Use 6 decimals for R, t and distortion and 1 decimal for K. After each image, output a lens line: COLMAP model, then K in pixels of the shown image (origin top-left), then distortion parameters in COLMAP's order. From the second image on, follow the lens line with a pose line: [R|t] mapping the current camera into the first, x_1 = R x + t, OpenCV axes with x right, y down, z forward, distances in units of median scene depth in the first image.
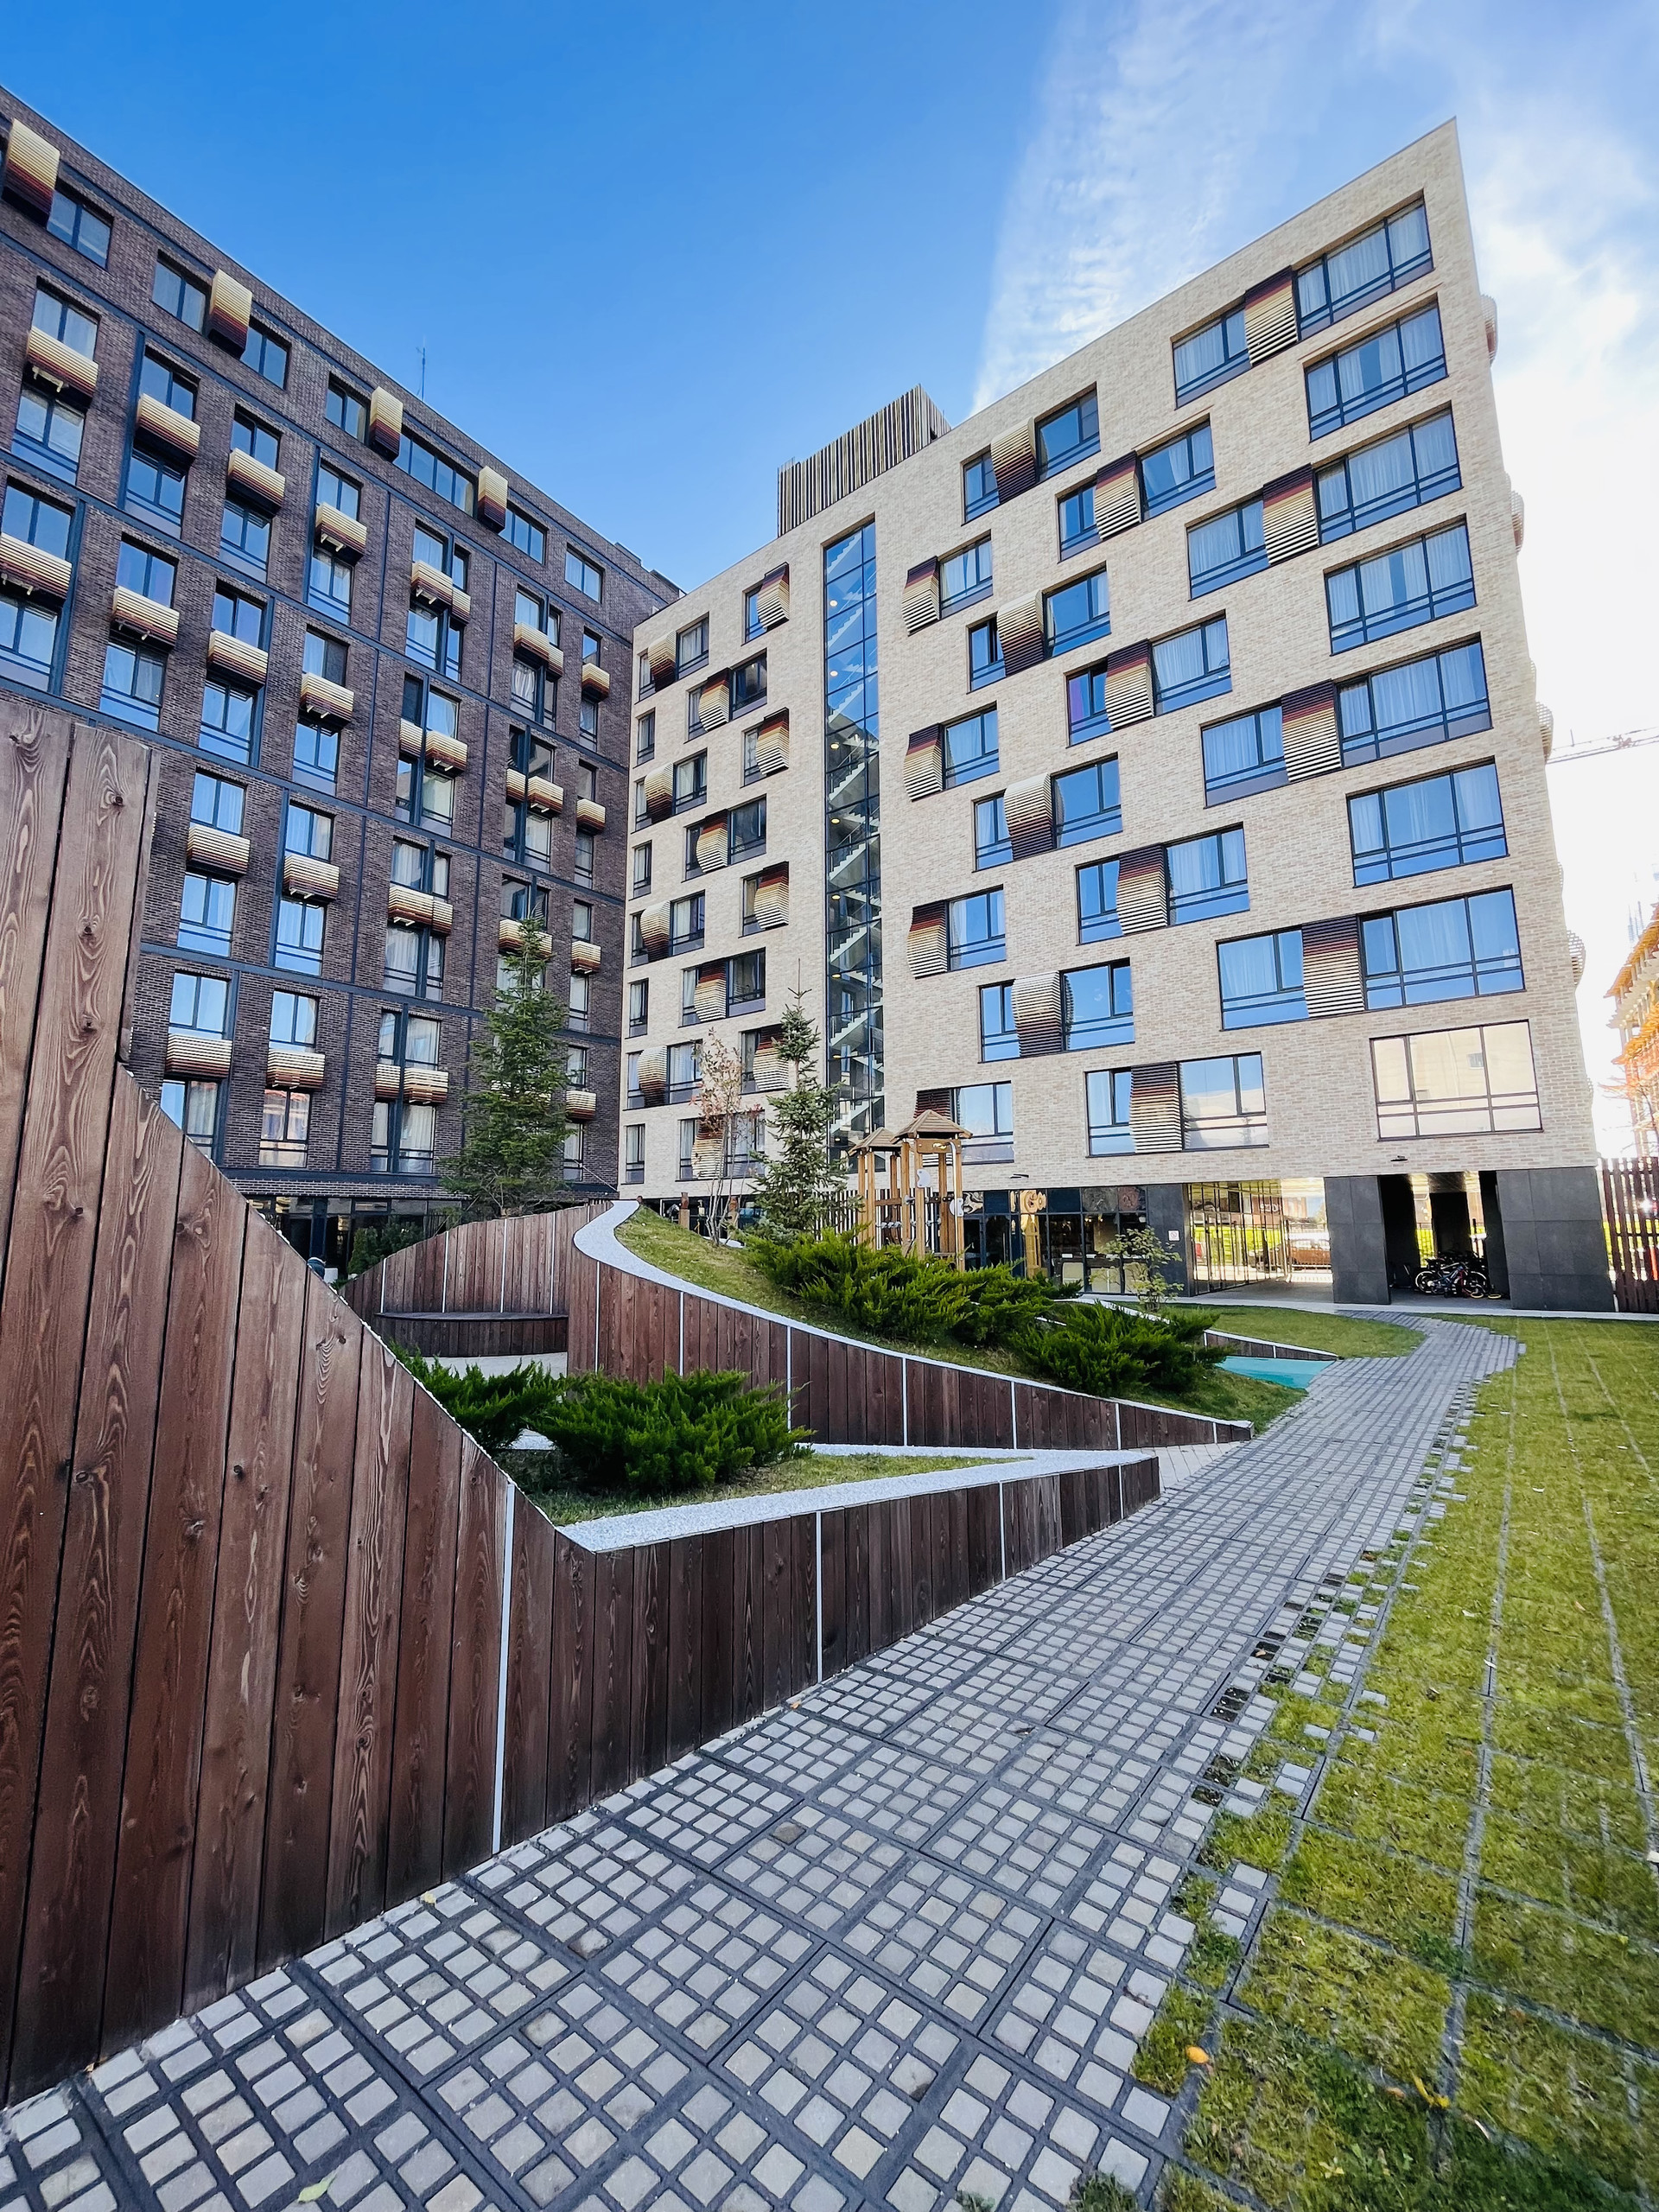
lens RADIAL K [[886.8, 0, 840.6], [0, 886.8, 1103.5], [0, 0, 1]] dist [-0.002402, -0.000224]
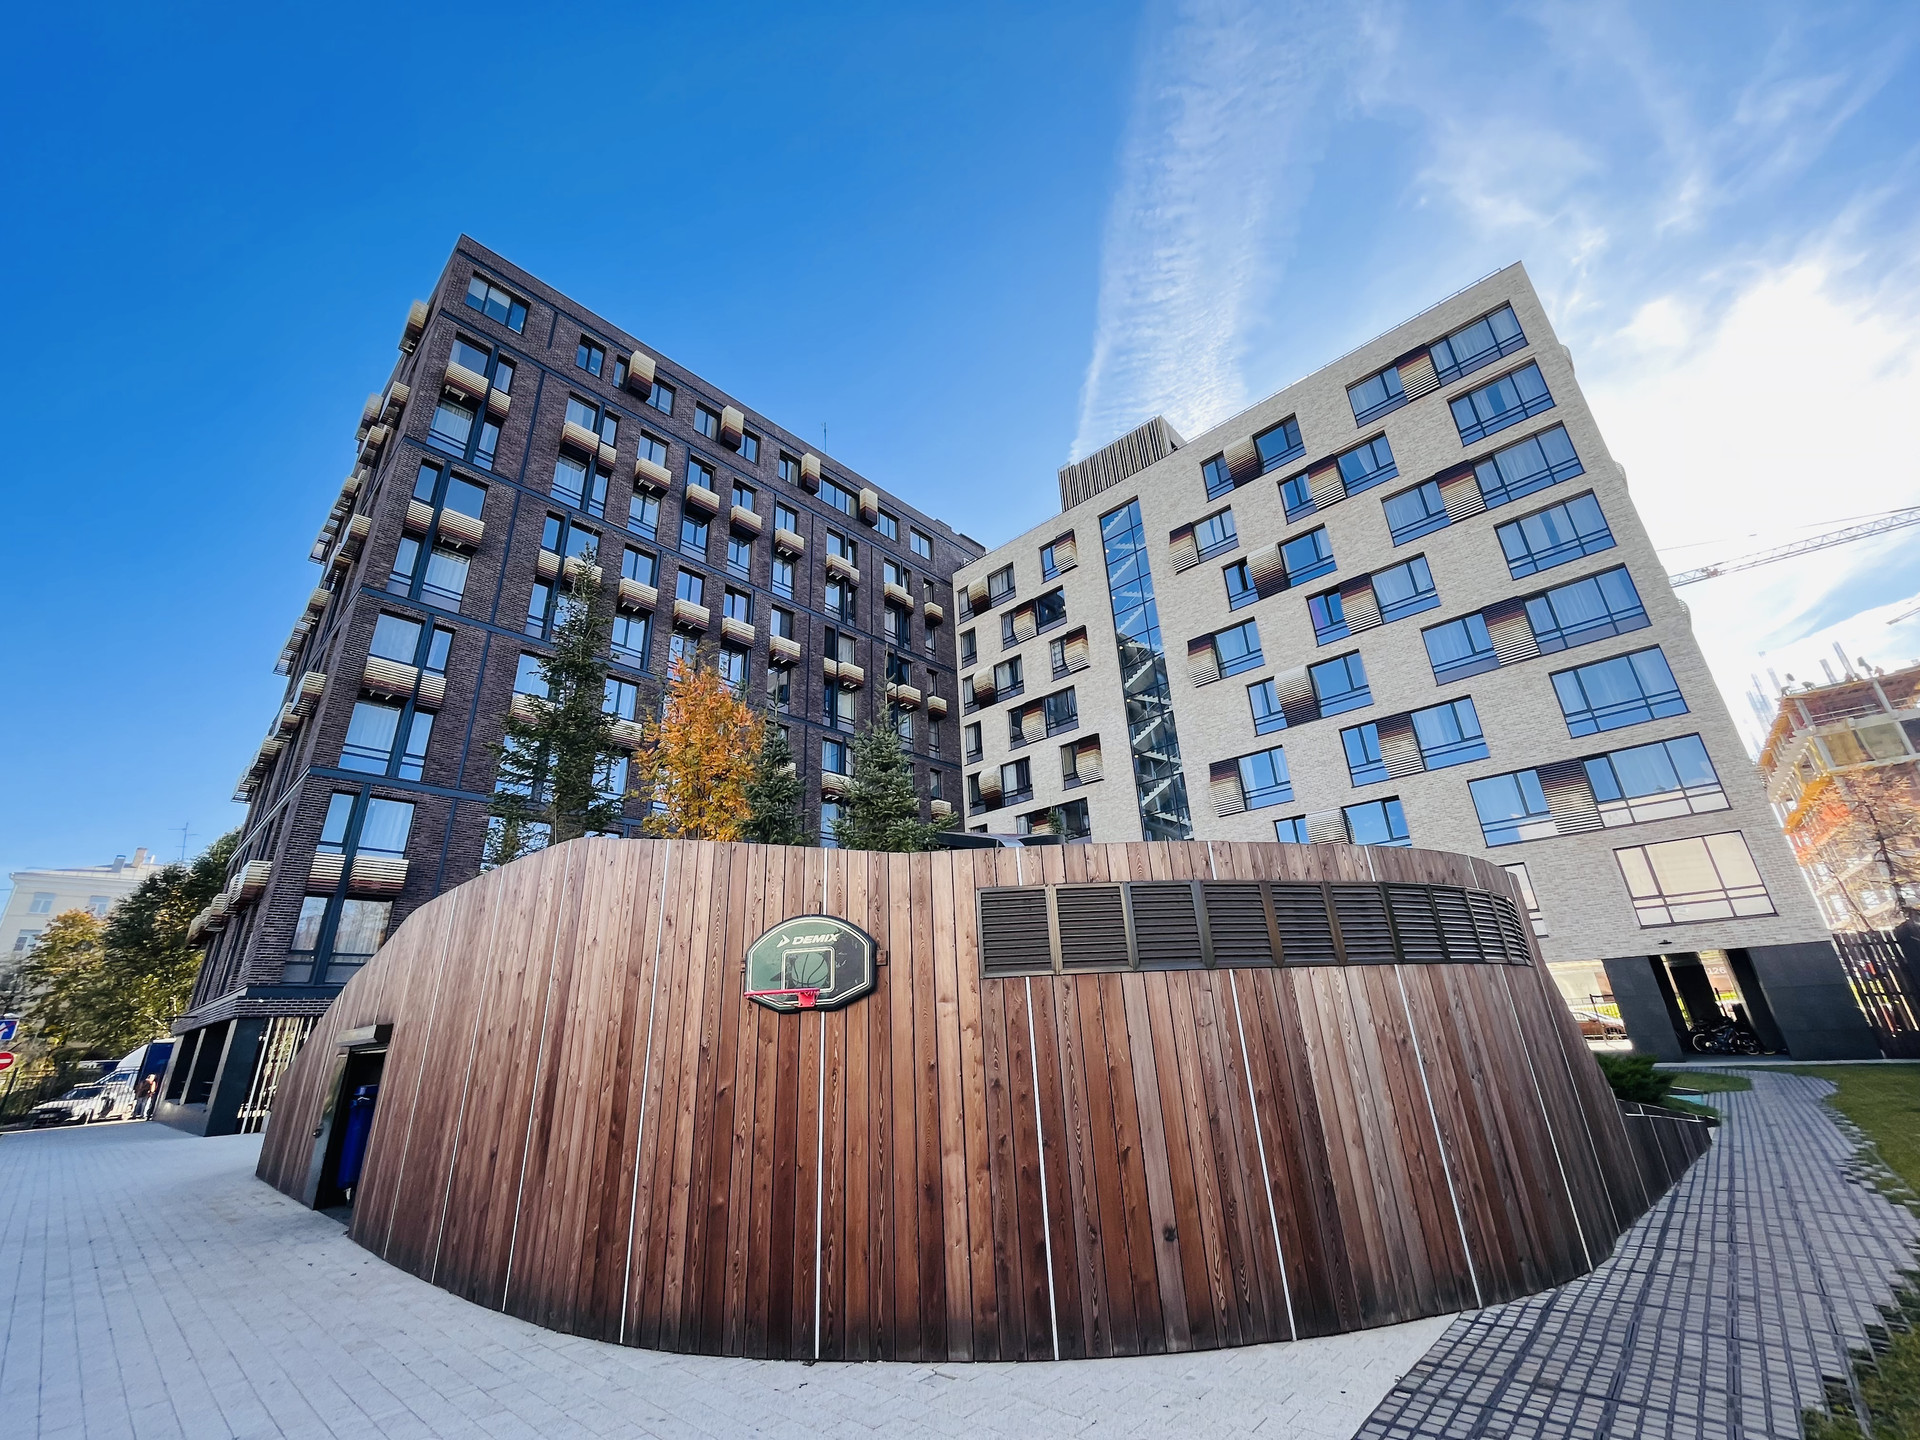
lens RADIAL K [[769.7, 0, 963.4], [0, 769.7, 720.4], [0, 0, 1]] dist [-0.002402, -0.000224]
pose [[0.995110, -0.070091, -0.069601, -0.200354], [0.051680, 0.969923, -0.237861, -0.026203], [0.084179, 0.233101, 0.968802, -0.176145]]
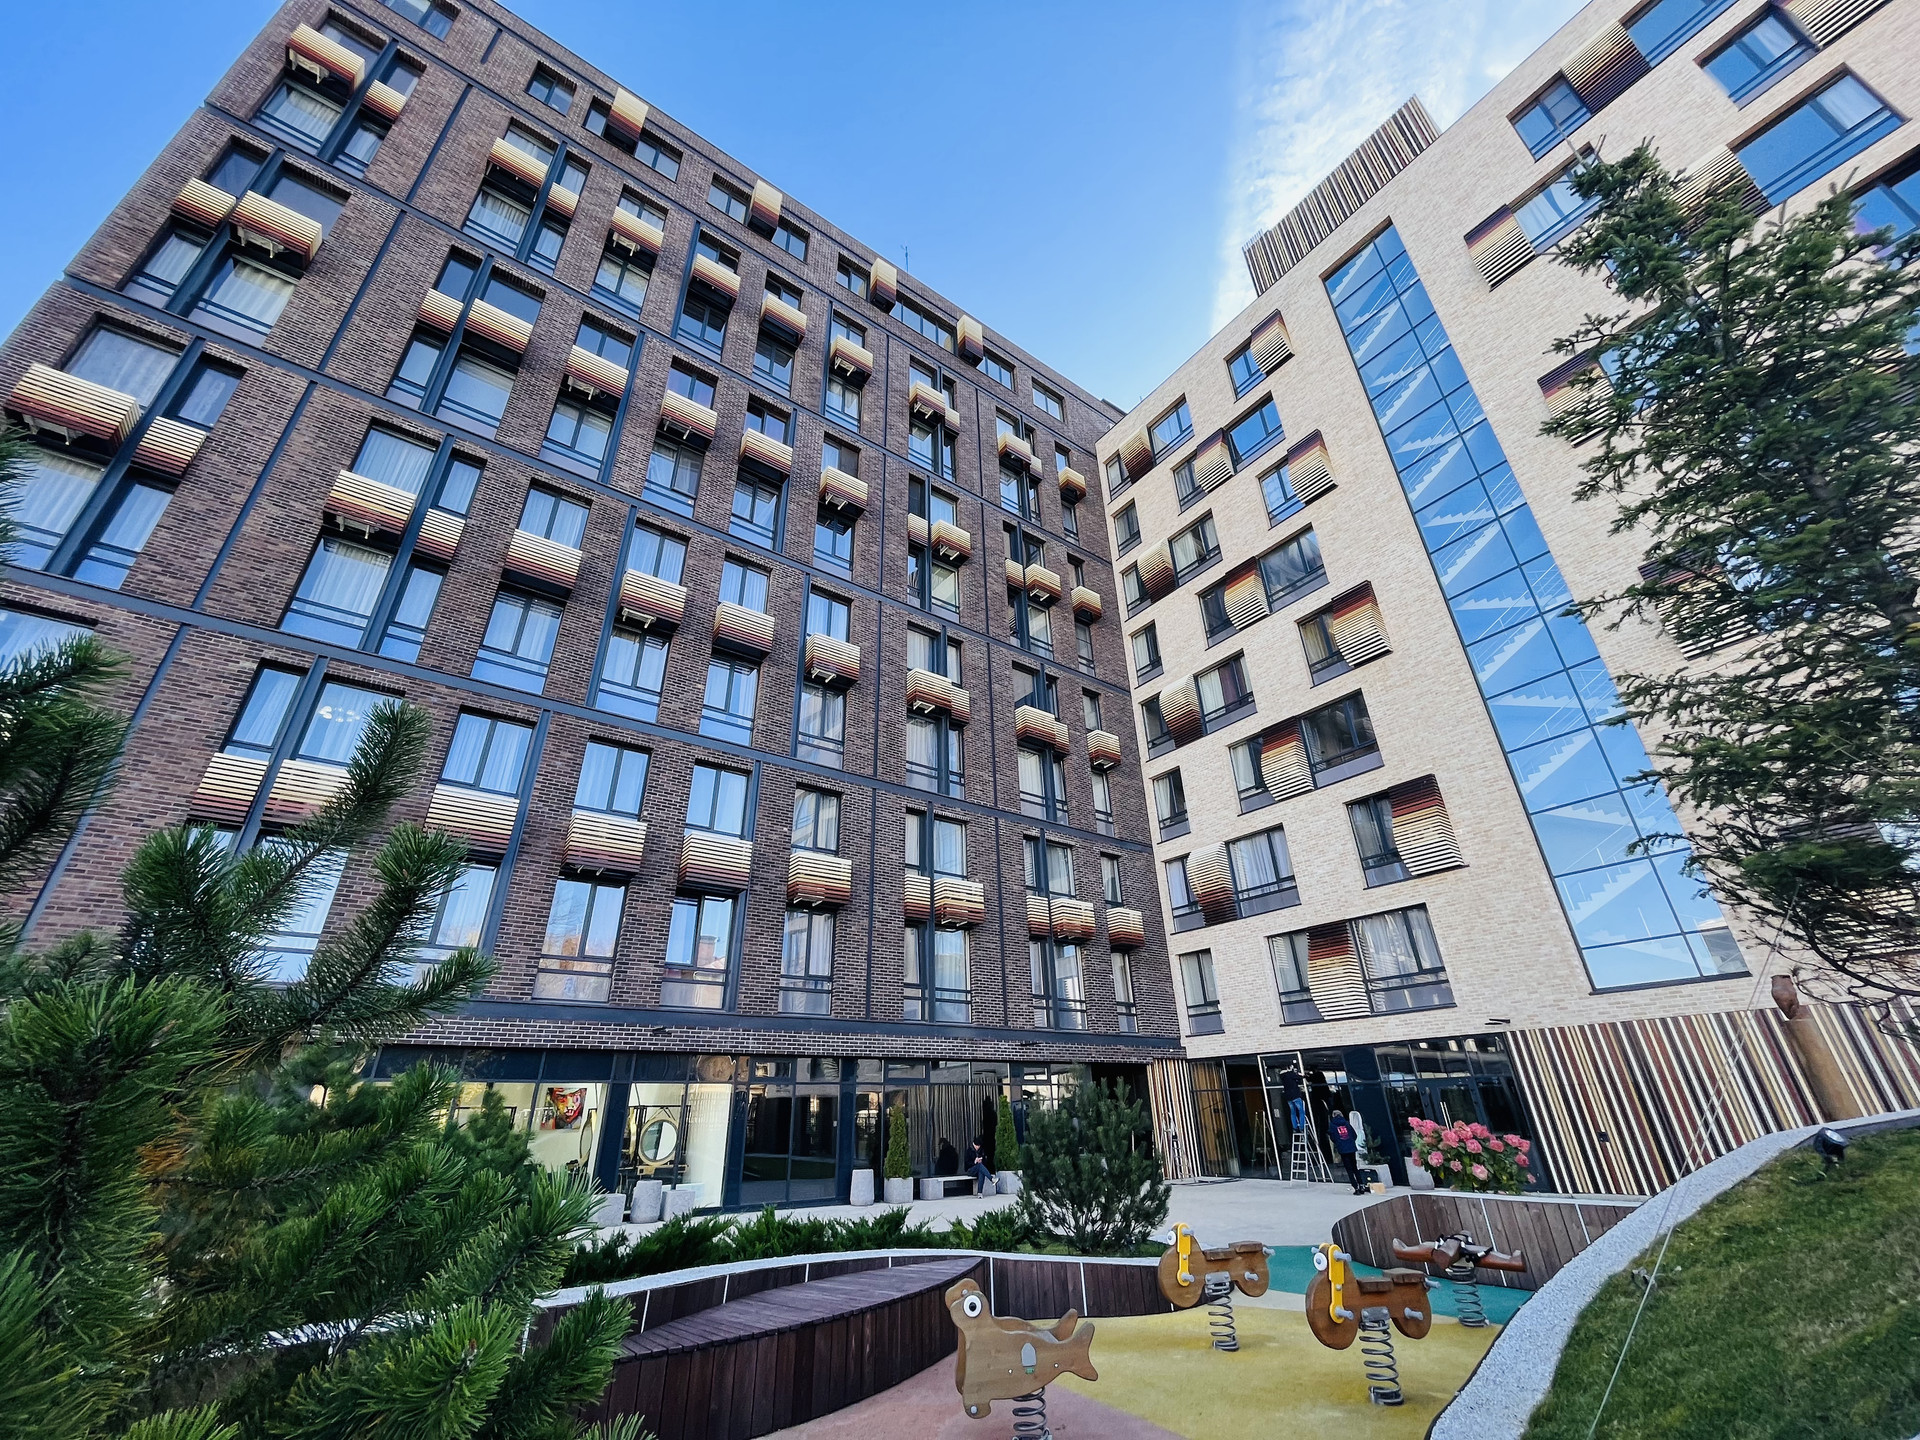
lens RADIAL K [[769.7, 0, 957.8], [0, 769.7, 724.4], [0, 0, 1]] dist [-0.002402, -0.000224]
pose [[0.956361, -0.144045, -0.254215, -0.280988], [0.055848, 0.944112, -0.324860, 0.053161], [0.286802, 0.296486, 0.910956, 0.346748]]
